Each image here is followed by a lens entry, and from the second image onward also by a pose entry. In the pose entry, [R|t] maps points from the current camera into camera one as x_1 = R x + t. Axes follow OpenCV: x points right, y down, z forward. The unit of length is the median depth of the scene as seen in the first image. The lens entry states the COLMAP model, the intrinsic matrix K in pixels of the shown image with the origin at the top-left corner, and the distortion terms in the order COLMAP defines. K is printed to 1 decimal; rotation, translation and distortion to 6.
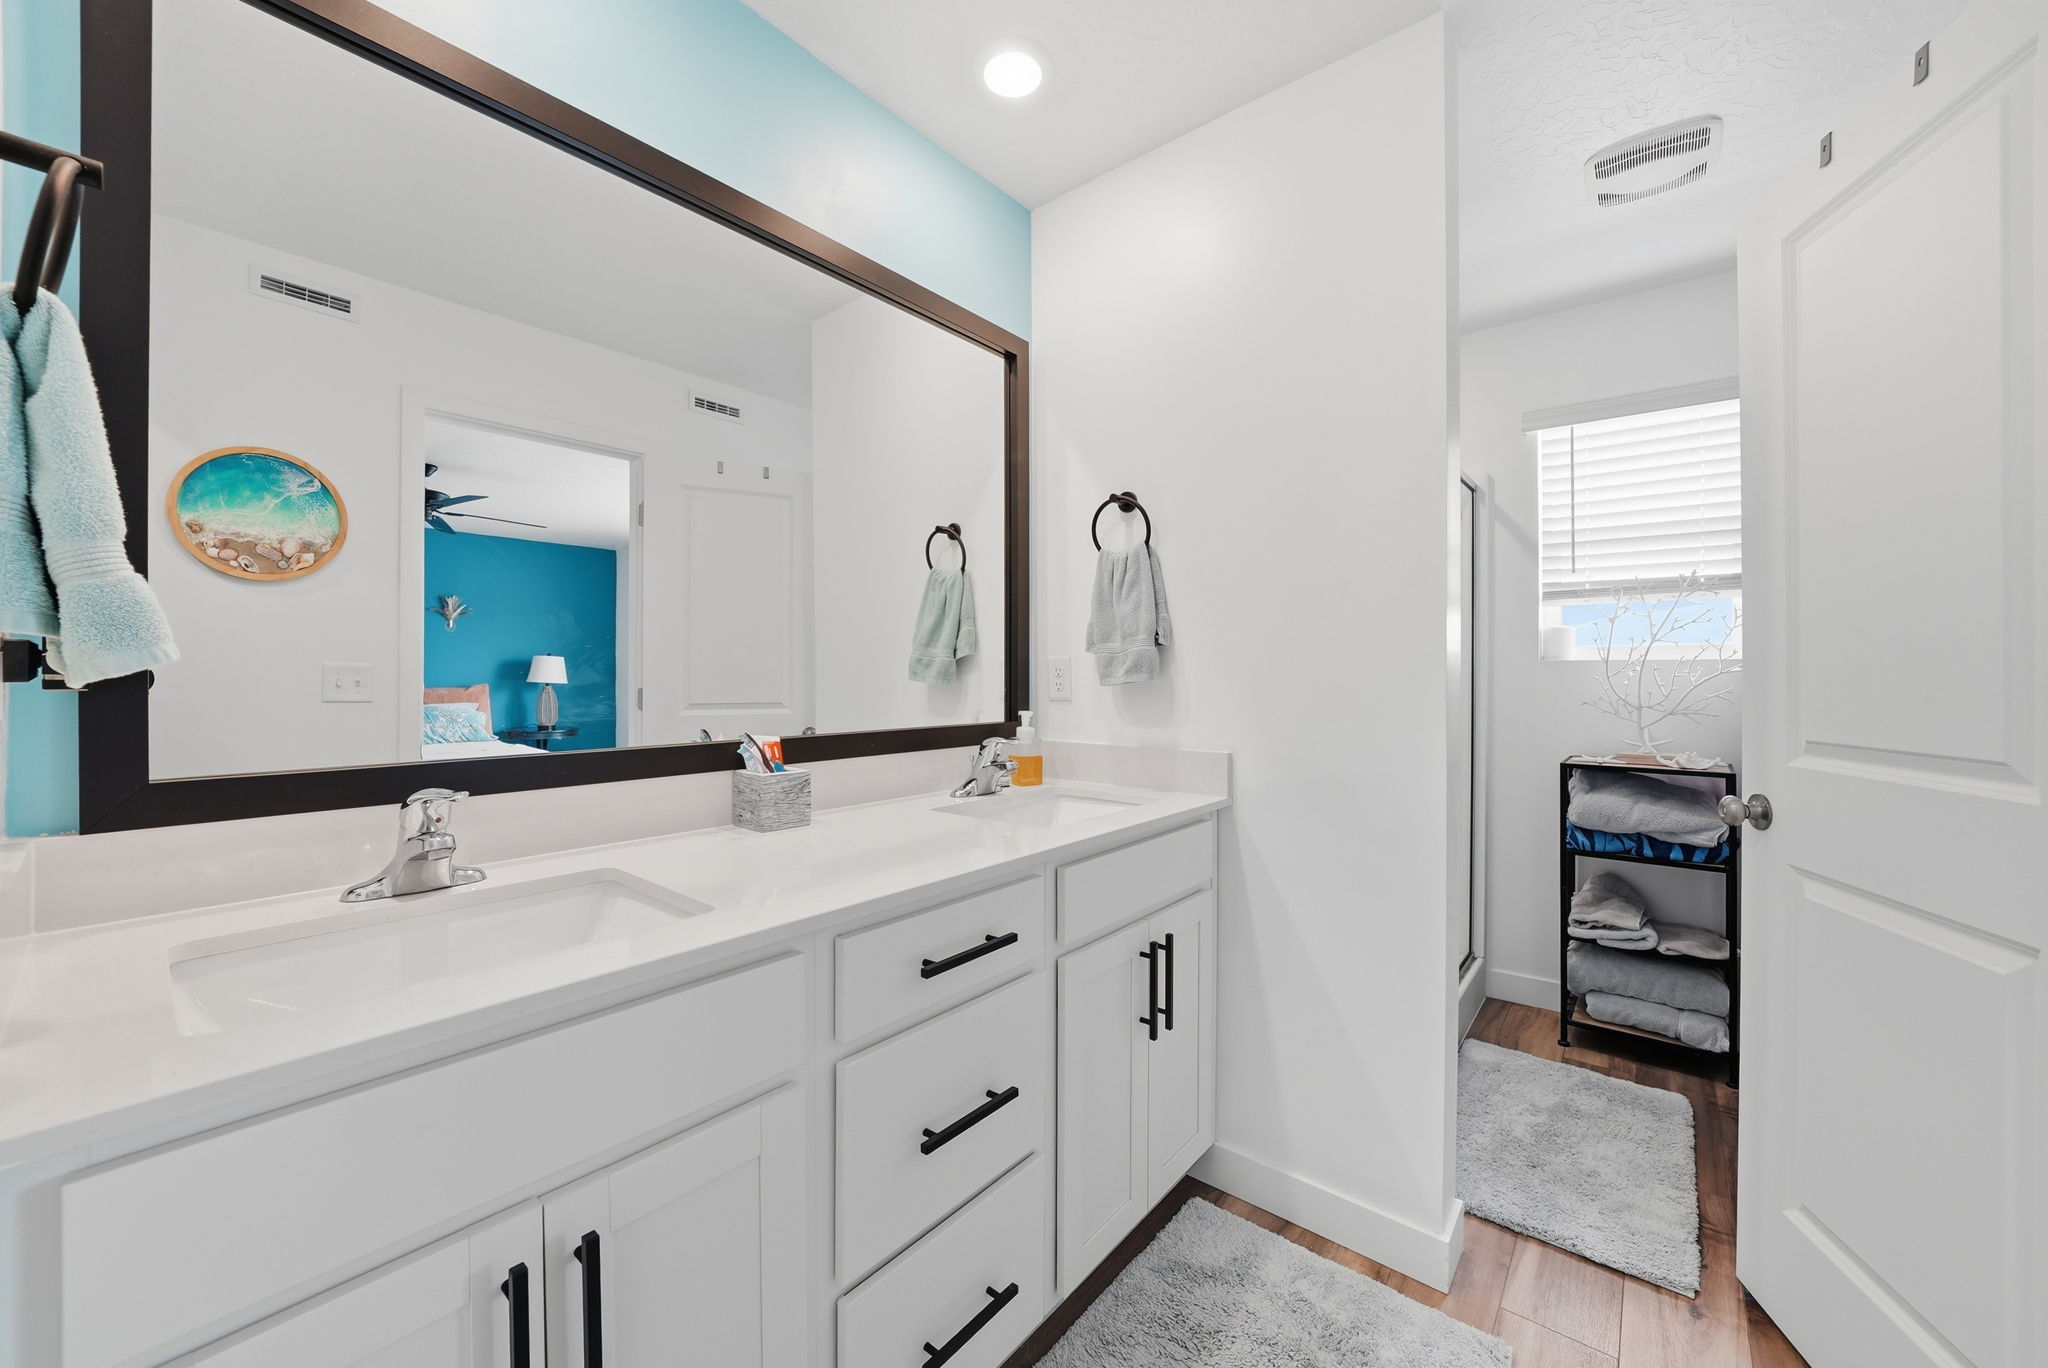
lens RADIAL K [[785.3, 0, 1029.0], [0, 785.3, 678.1], [0, 0, 1]] dist [-0.001848, -0.000160]
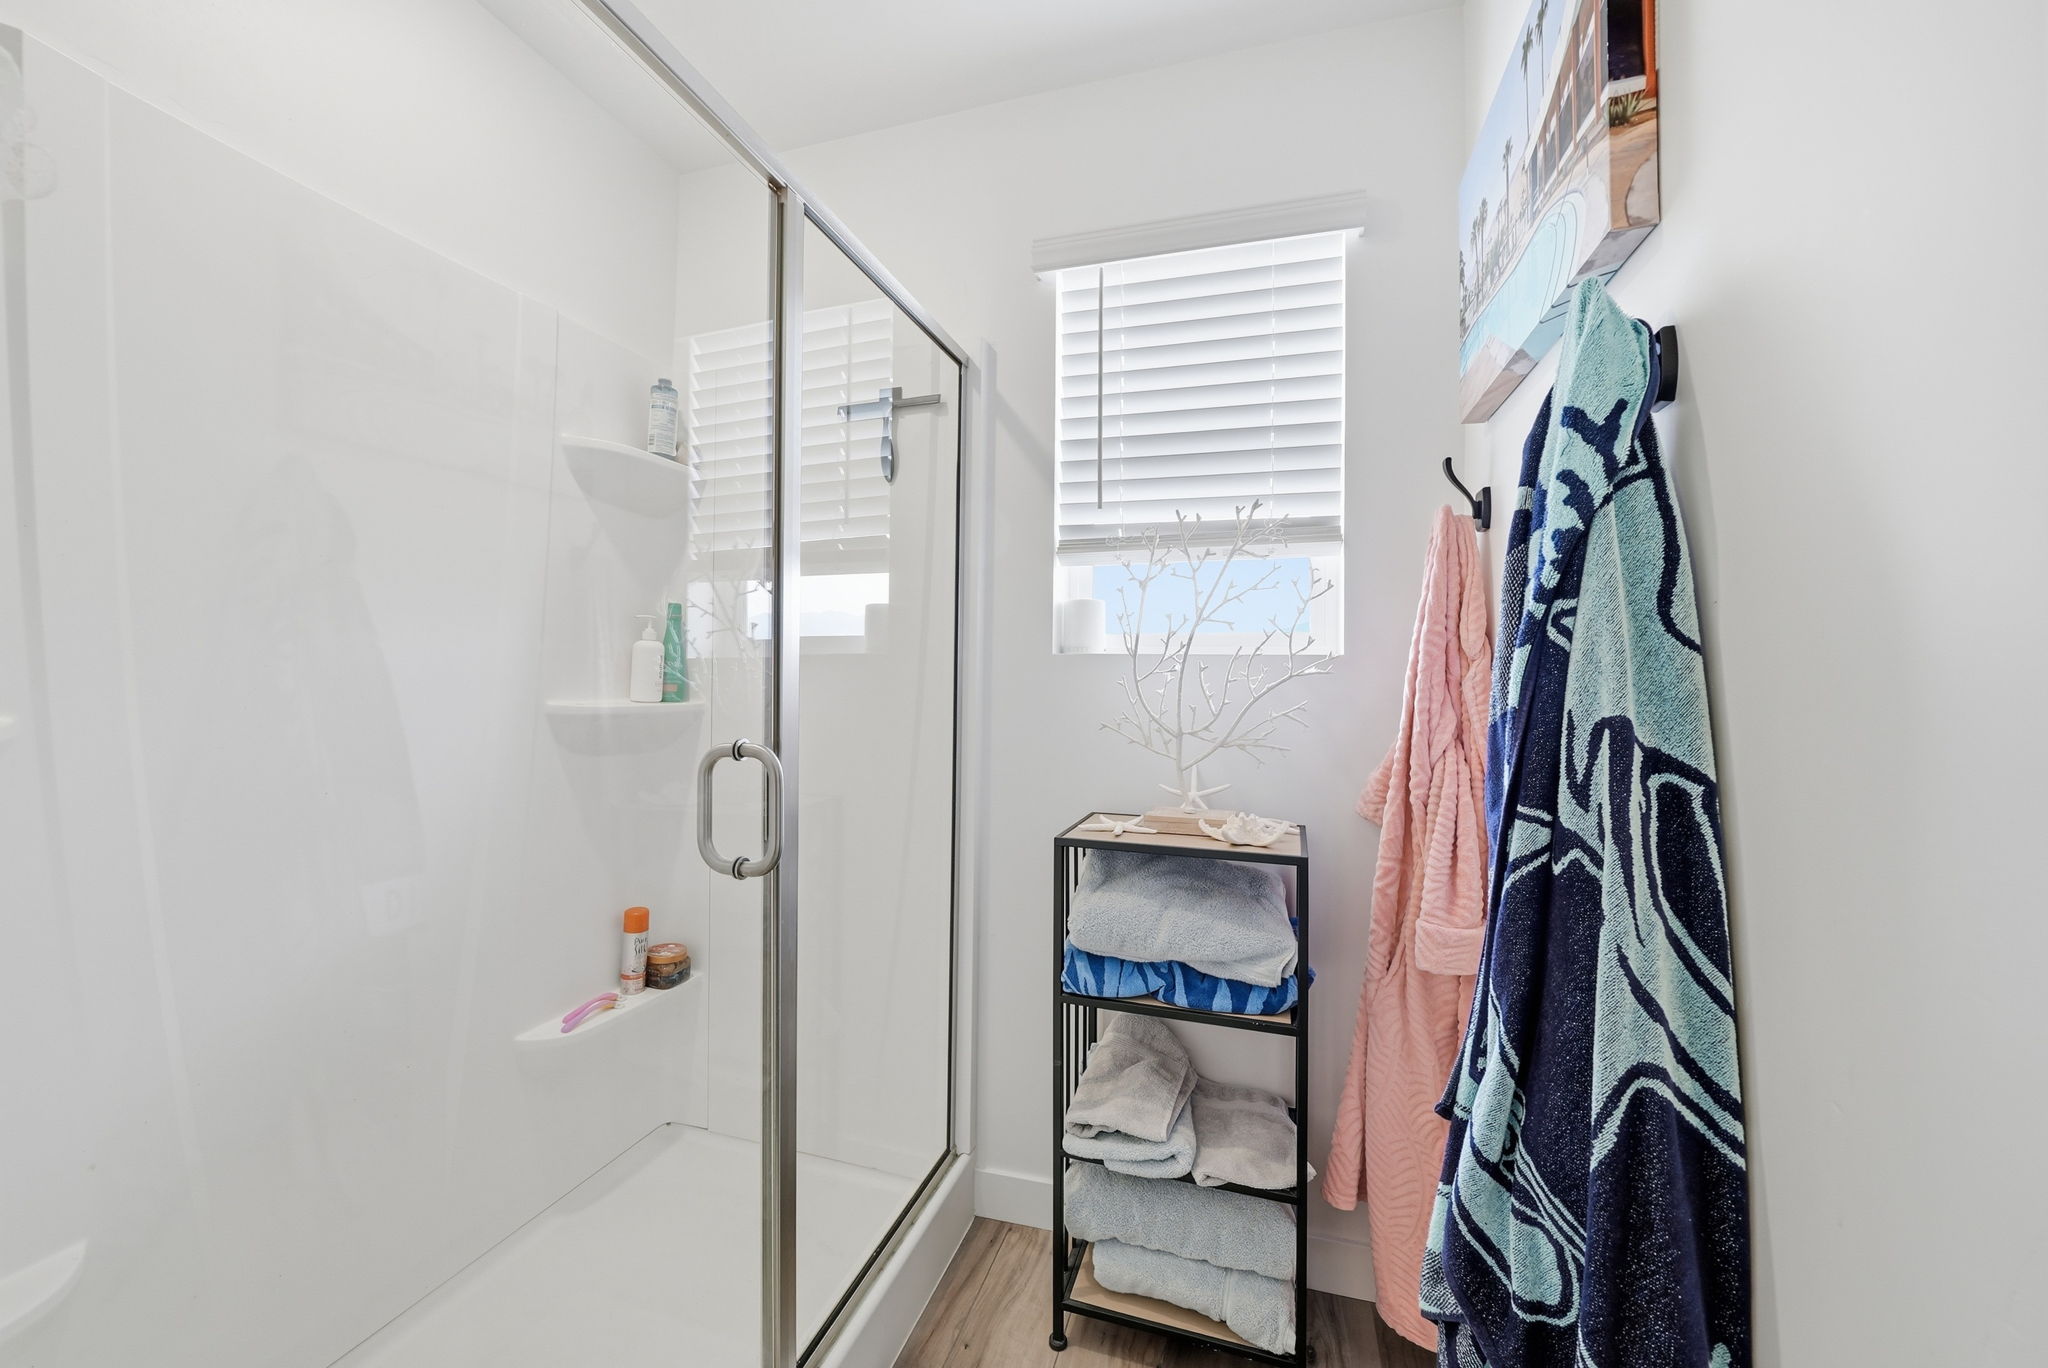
lens RADIAL K [[785.3, 0, 1022.7], [0, 785.3, 679.5], [0, 0, 1]] dist [-0.001848, -0.000160]
pose [[0.932787, 0.009807, 0.360294, 0.458984], [-0.009775, 0.999950, -0.001911, -0.001382], [-0.360295, -0.001739, 0.932837, 0.497383]]
